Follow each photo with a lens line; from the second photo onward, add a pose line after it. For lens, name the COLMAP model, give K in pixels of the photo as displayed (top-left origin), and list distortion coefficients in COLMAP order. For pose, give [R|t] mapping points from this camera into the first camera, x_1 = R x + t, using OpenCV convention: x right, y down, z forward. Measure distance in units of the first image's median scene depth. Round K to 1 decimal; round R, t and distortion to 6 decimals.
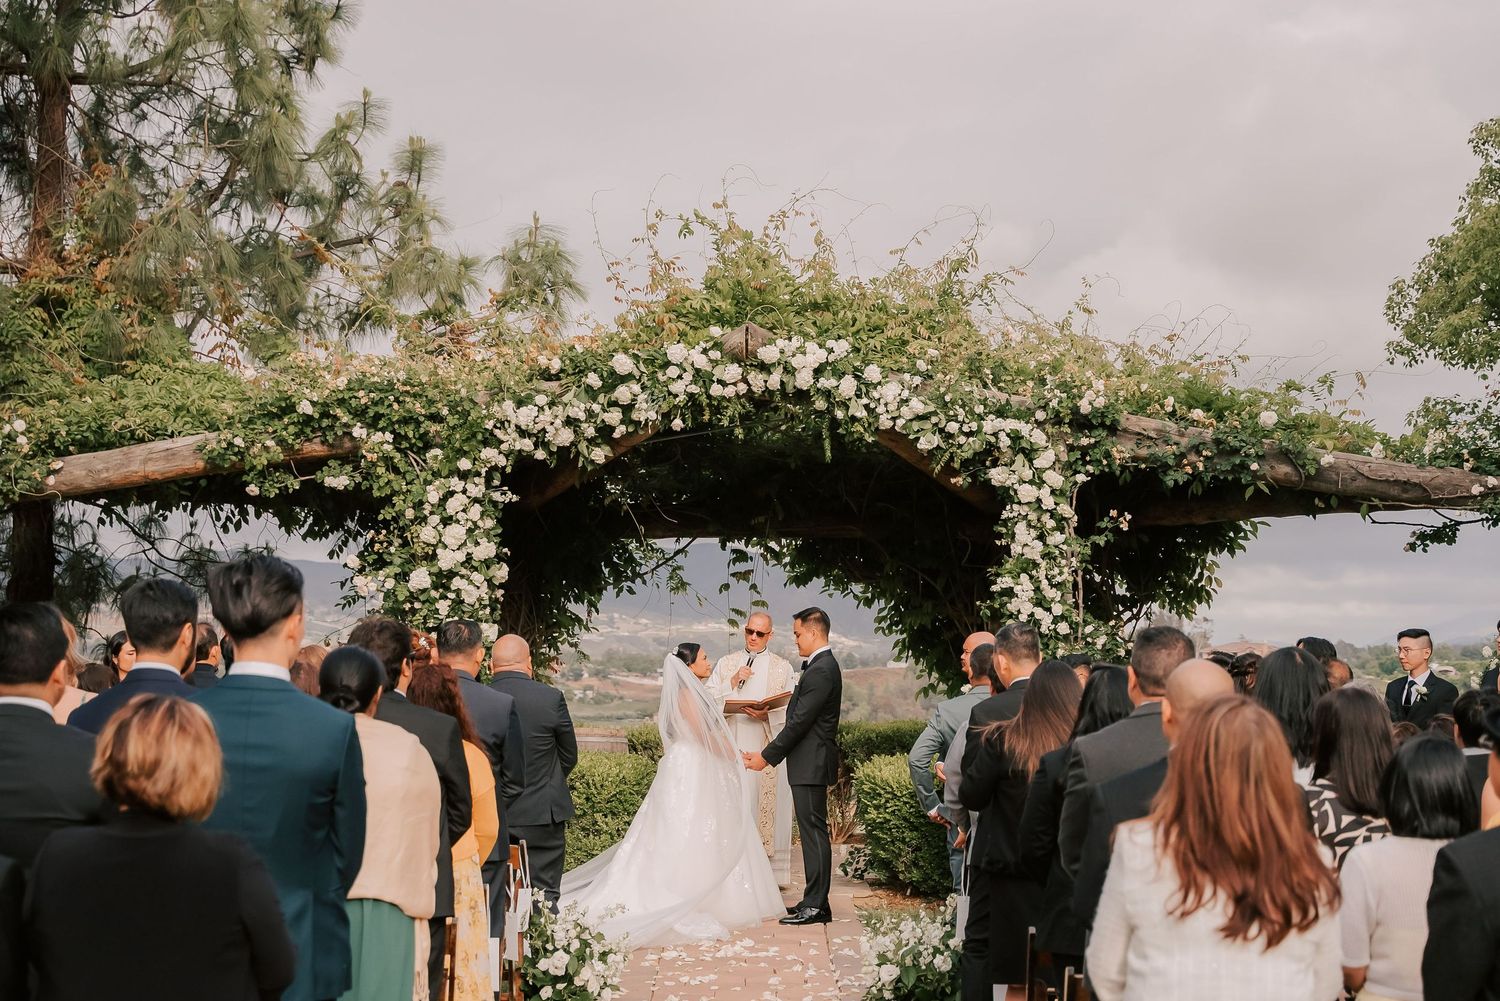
lens RADIAL K [[2204.5, 0, 824.0], [0, 2204.5, 466.5], [0, 0, 1]] dist [0.084849, 0.000000]
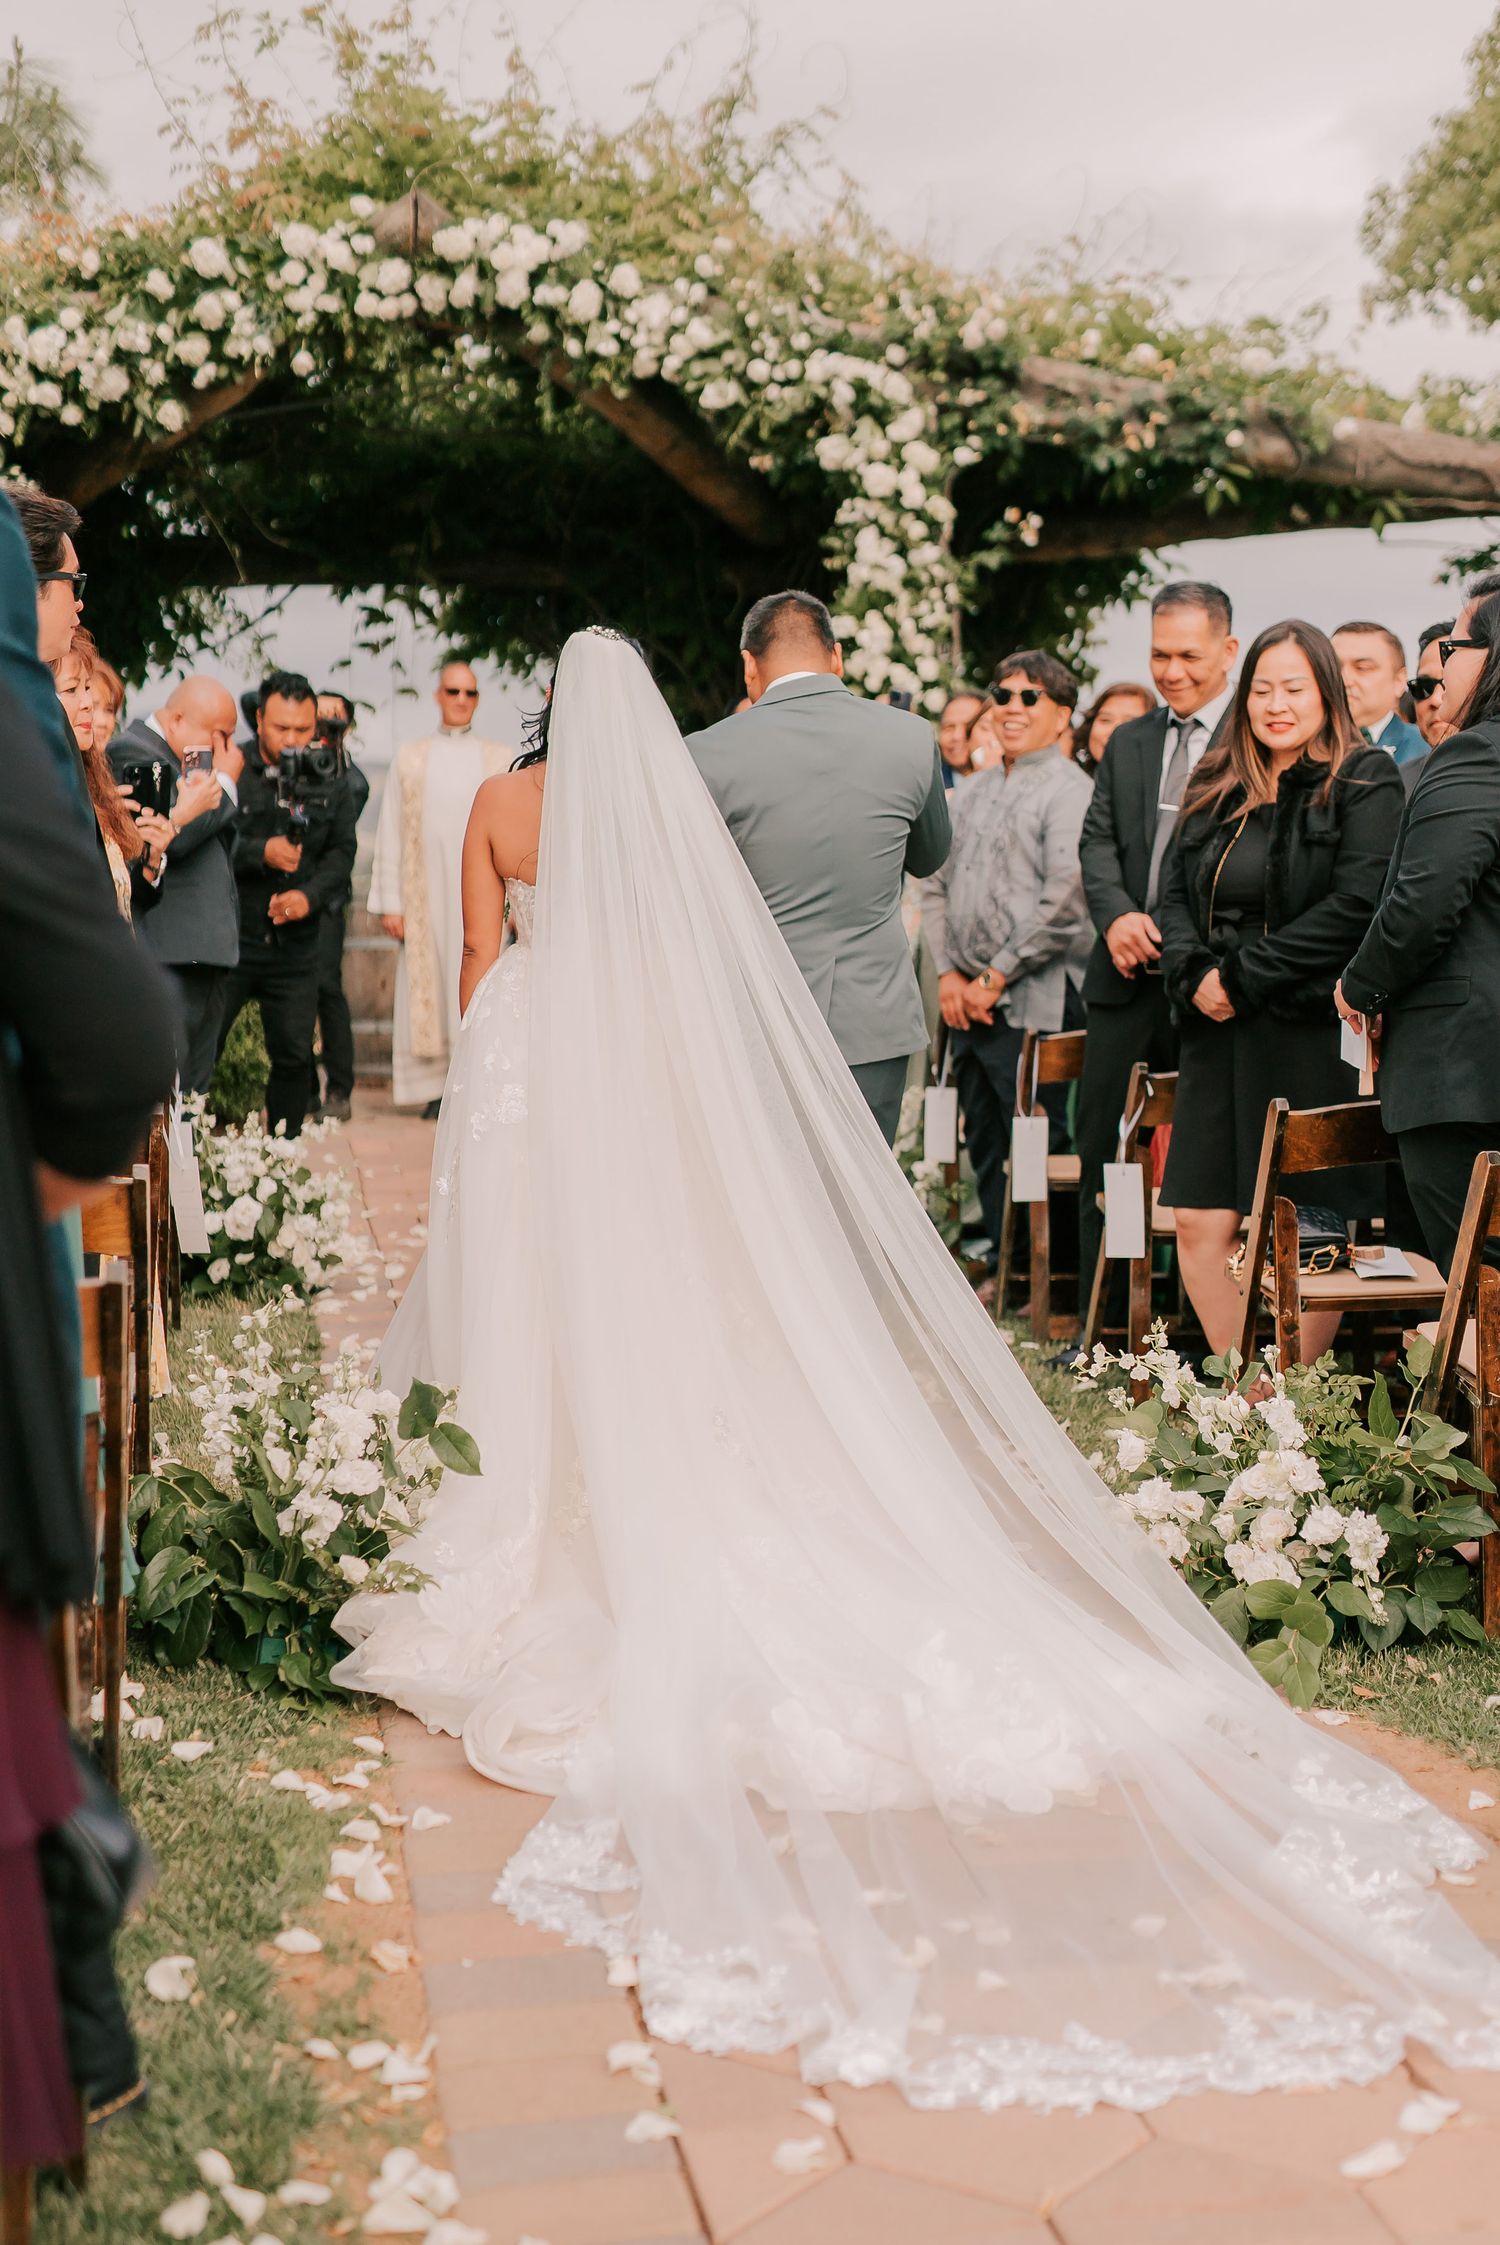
lens RADIAL K [[3153.7, 0, 761.7], [0, 3153.7, 1076.0], [0, 0, 1]] dist [0.028611, 0.000000]
pose [[0.993477, -0.020848, 0.112109, -0.042342], [0.002144, 0.986387, 0.164425, 0.030697], [-0.114011, -0.163112, 0.979998, 0.110661]]
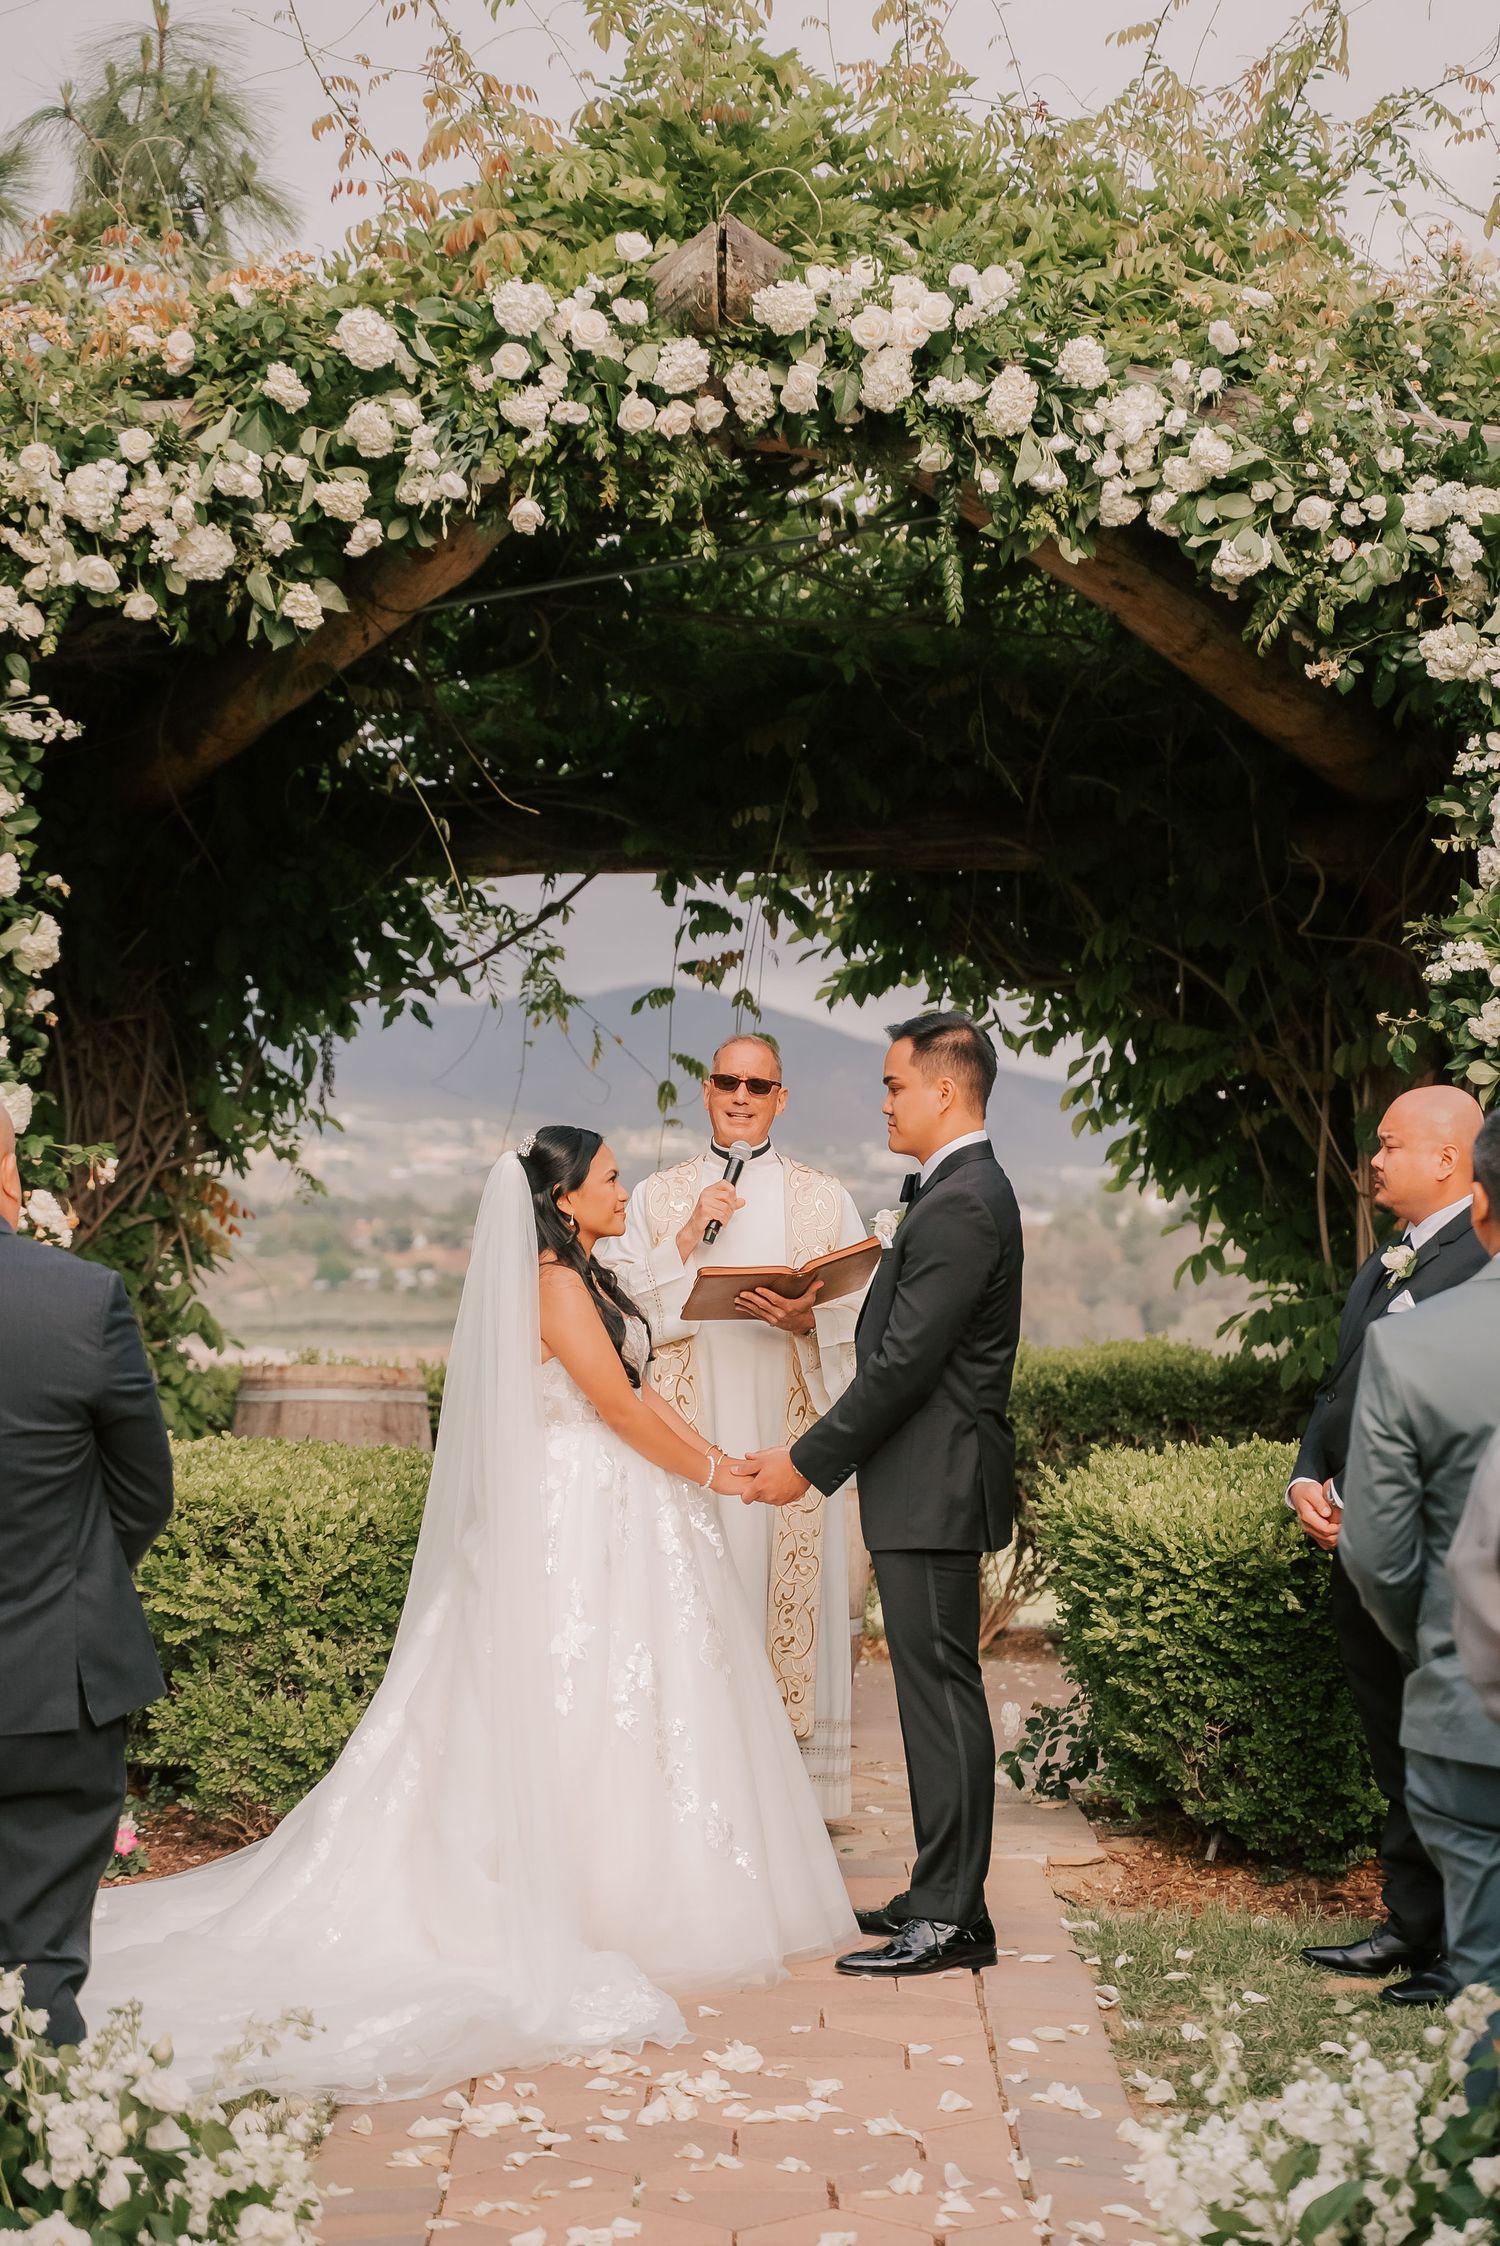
lens RADIAL K [[4822.7, 0, 746.7], [0, 4822.7, 1120.7], [0, 0, 1]] dist [0.298142, 0.000000]
pose [[0.999474, -0.007012, -0.031649, -0.007584], [0.009229, 0.997471, 0.070475, 0.022833], [0.031074, -0.070730, 0.997011, 0.221911]]
